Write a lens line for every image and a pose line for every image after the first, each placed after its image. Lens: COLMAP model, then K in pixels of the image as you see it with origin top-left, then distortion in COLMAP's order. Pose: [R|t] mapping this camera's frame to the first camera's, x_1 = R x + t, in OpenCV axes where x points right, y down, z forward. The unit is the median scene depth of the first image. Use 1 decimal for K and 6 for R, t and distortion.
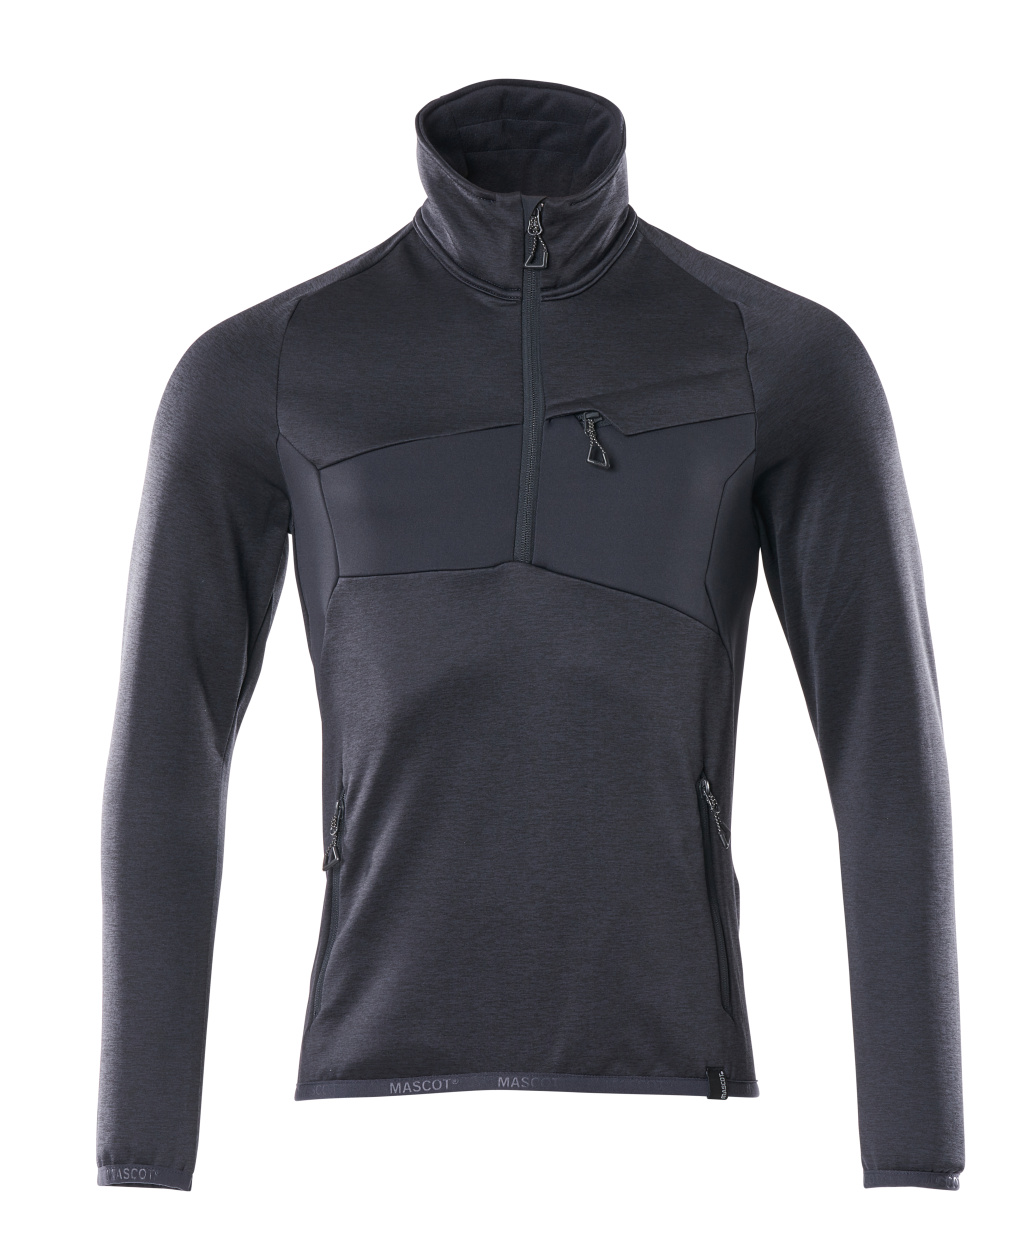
lens RADIAL K [[3172.0, 0, 516.5], [0, 3172.0, 628.5], [0, 0, 1]] dist [0.035459, 0.316963]
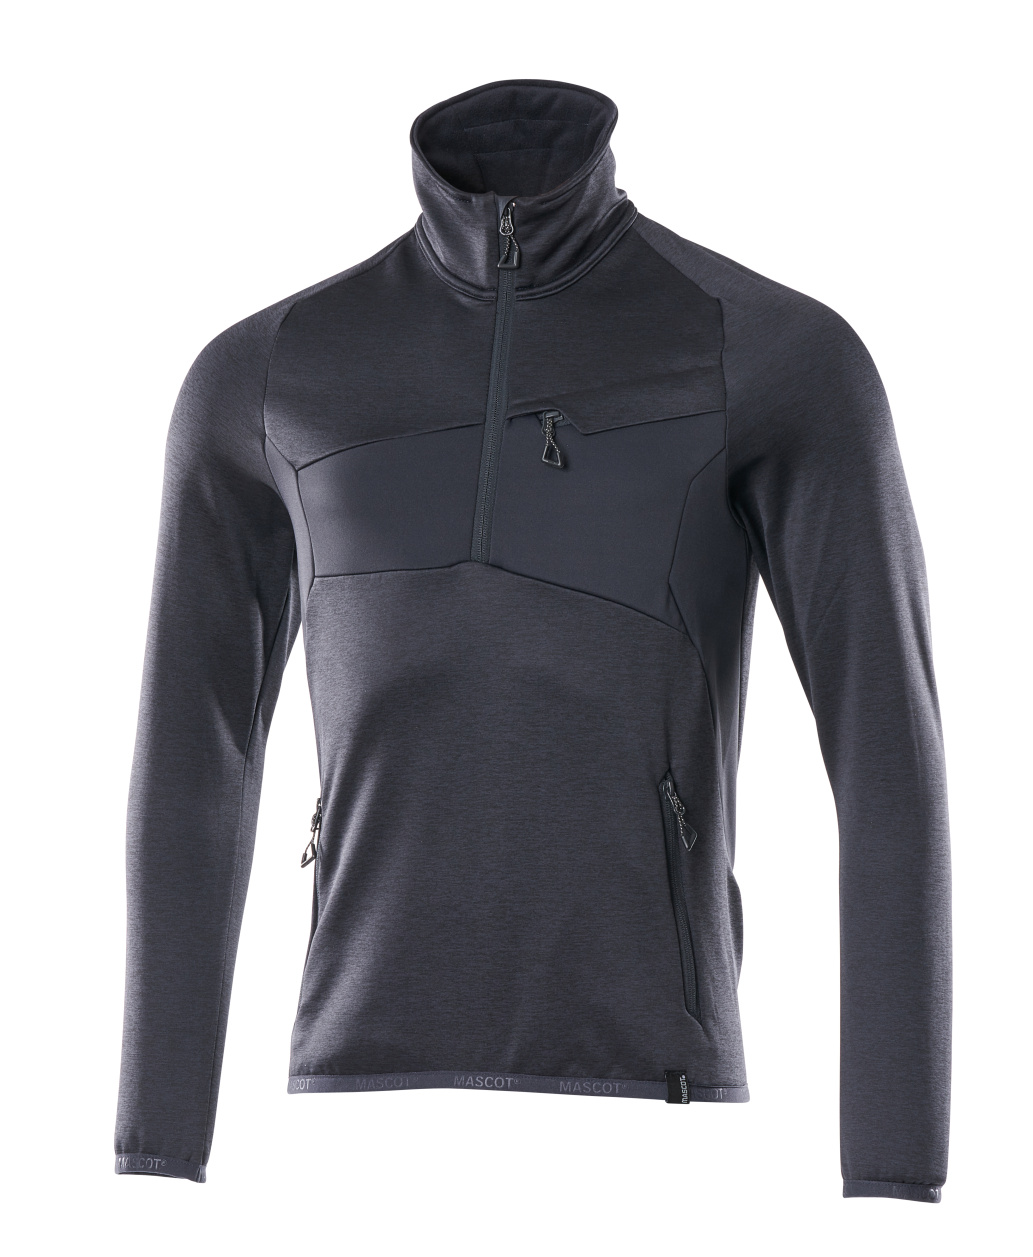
lens RADIAL K [[3172.0, 0, 516.5], [0, 3172.0, 628.5], [0, 0, 1]] dist [0.035459, 0.316963]
pose [[0.987598, 0.001599, -0.156999, 0.166111], [-0.001673, 0.999999, -0.000341, 0.000407], [0.156998, 0.000600, 0.987599, 0.012666]]
